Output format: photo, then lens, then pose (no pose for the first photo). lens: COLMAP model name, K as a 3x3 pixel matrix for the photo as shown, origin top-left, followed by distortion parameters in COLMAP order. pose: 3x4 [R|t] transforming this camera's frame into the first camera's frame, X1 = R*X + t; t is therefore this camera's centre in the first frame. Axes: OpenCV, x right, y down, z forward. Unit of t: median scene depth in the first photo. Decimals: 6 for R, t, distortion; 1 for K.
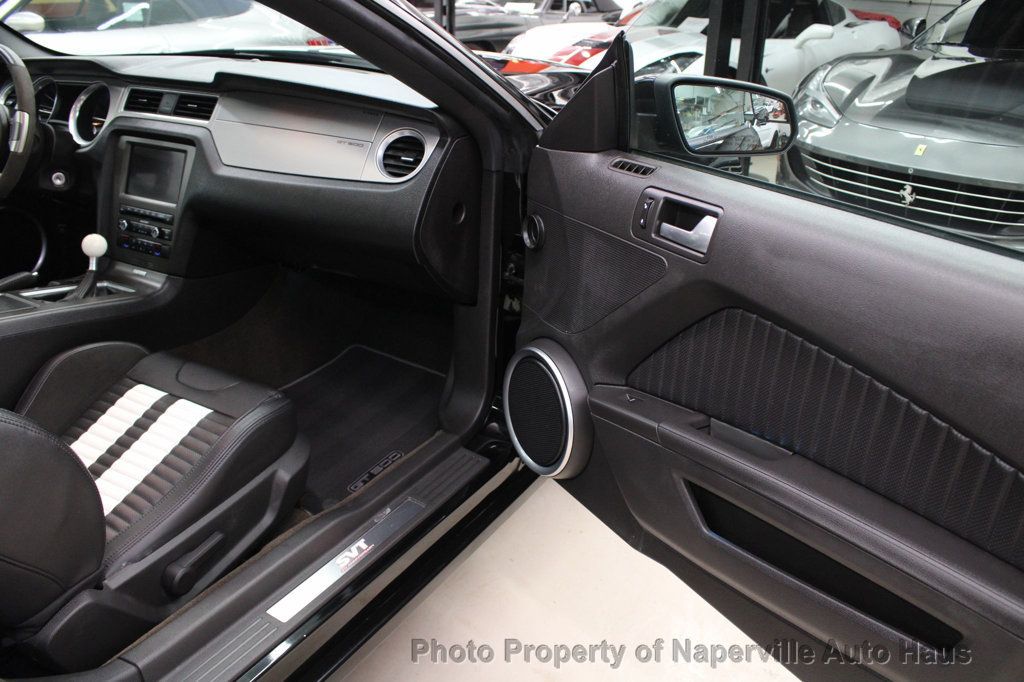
lens RADIAL K [[890.8, 0, 512.4], [0, 890.8, 323.2], [0, 0, 1]] dist [-0.142843, 0.002358]
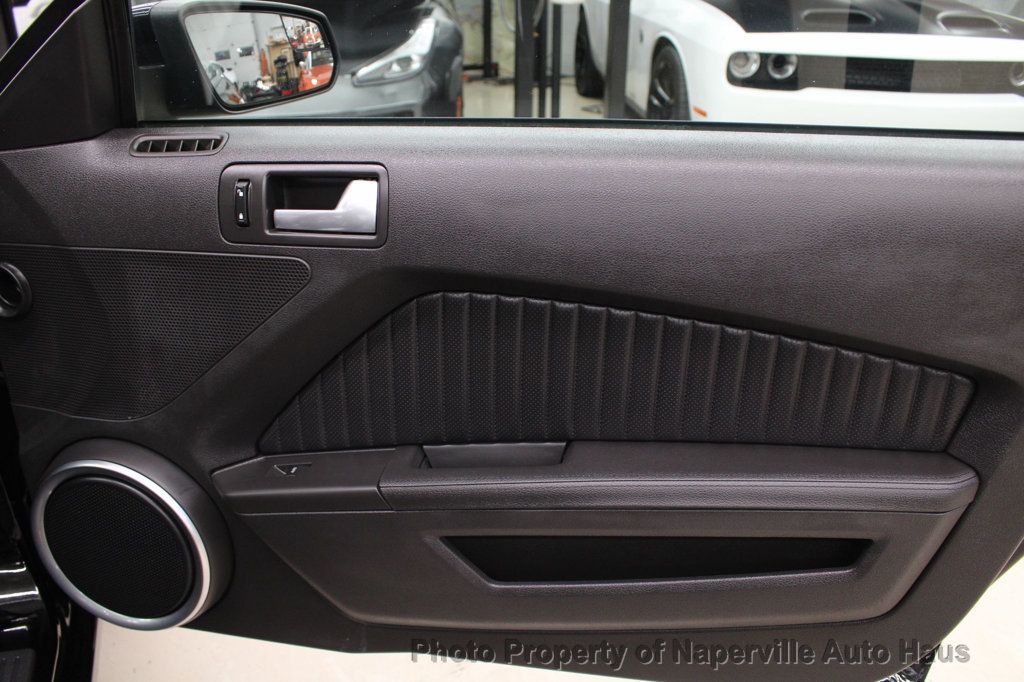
lens RADIAL K [[890.8, 0, 512.4], [0, 890.8, 323.2], [0, 0, 1]] dist [-0.142843, 0.002358]
pose [[0.640336, -0.325832, 0.695559, -0.207133], [0.299146, 0.939855, 0.164875, -0.088262], [-0.707447, 0.102498, 0.699295, 0.409664]]
